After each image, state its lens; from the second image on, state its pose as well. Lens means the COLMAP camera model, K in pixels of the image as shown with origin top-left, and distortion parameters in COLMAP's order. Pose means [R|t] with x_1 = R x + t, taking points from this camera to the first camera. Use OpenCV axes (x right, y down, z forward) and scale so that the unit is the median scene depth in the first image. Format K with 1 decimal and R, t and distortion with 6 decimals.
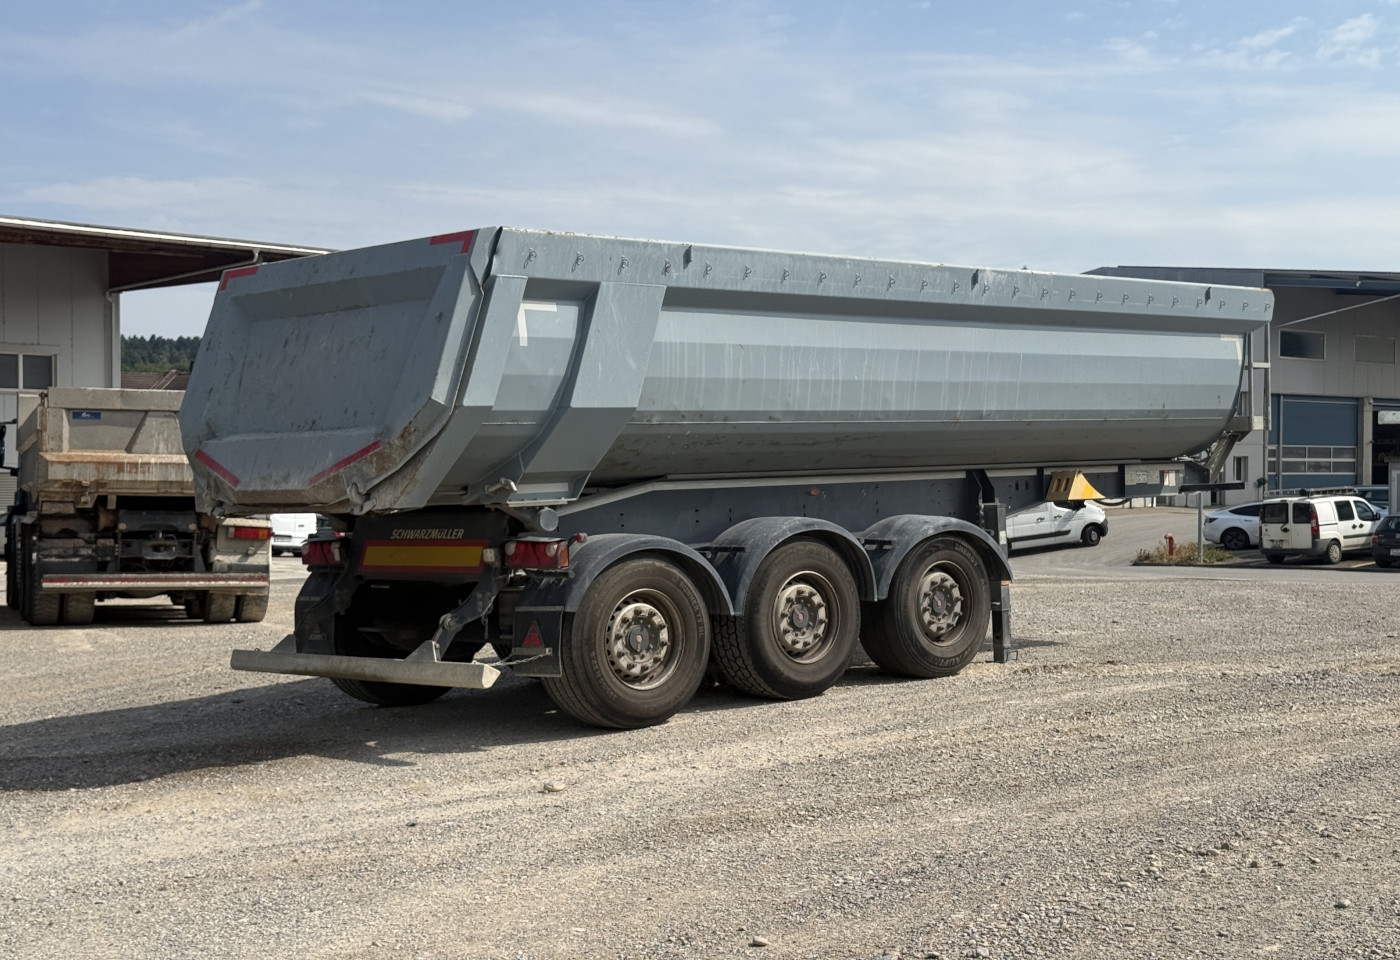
lens RADIAL K [[2003.0, 0, 700.0], [0, 2003.0, 480.0], [0, 0, 1]] dist [-0.138278, 1.837906]
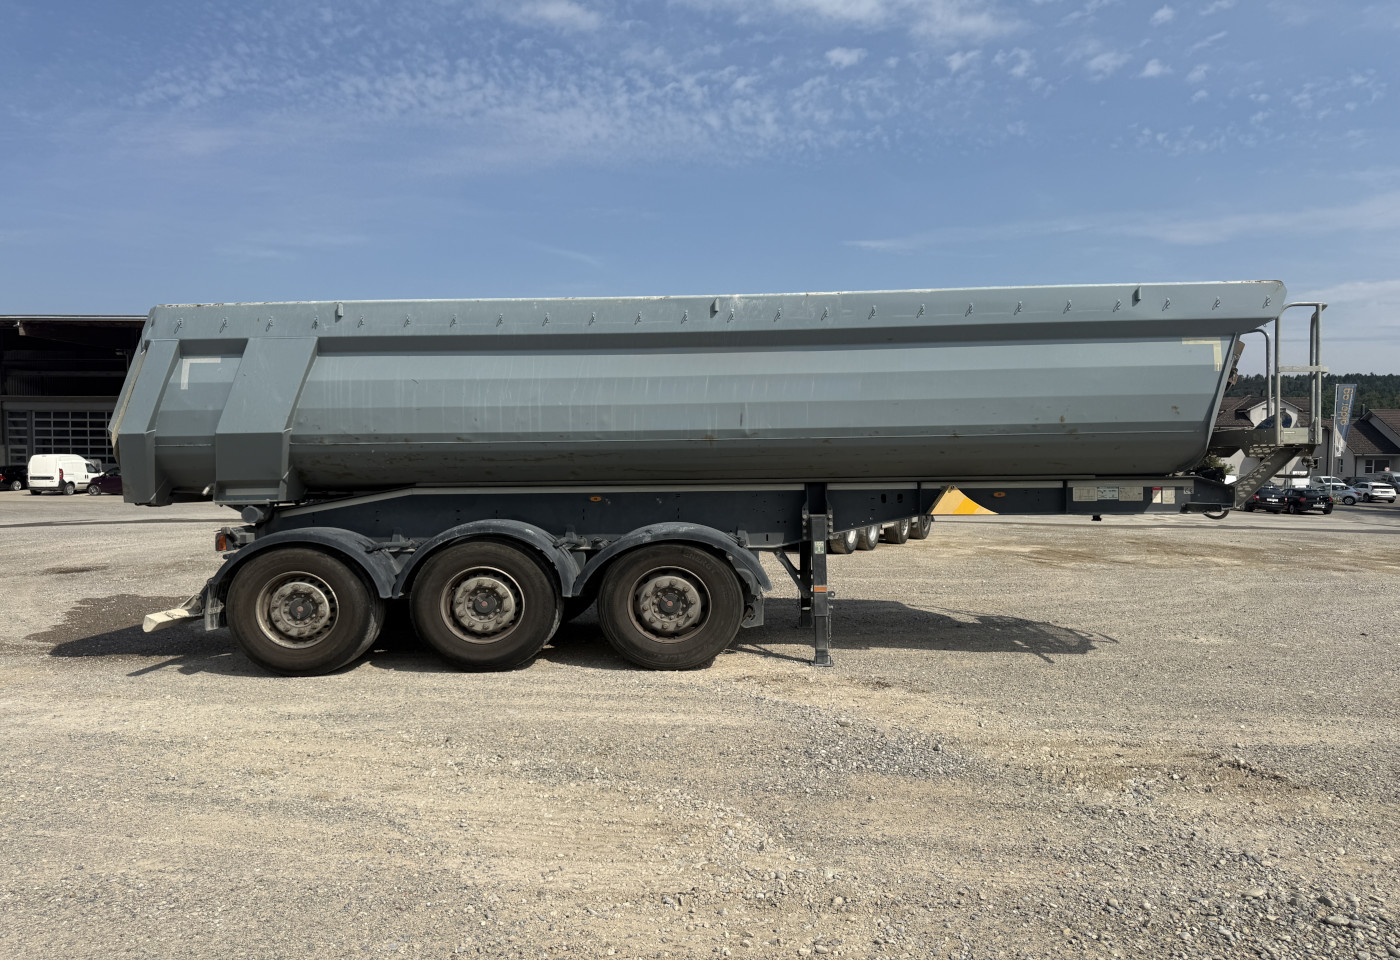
lens RADIAL K [[1070.3, 0, 764.8], [0, 1070.3, 480.4], [0, 0, 1]] dist [0.055991, -0.005805]
pose [[0.670014, 0.031442, -0.741682, 0.624654], [-0.011990, 0.999431, 0.031538, -0.027658], [0.742251, -0.012238, 0.670010, 0.675101]]
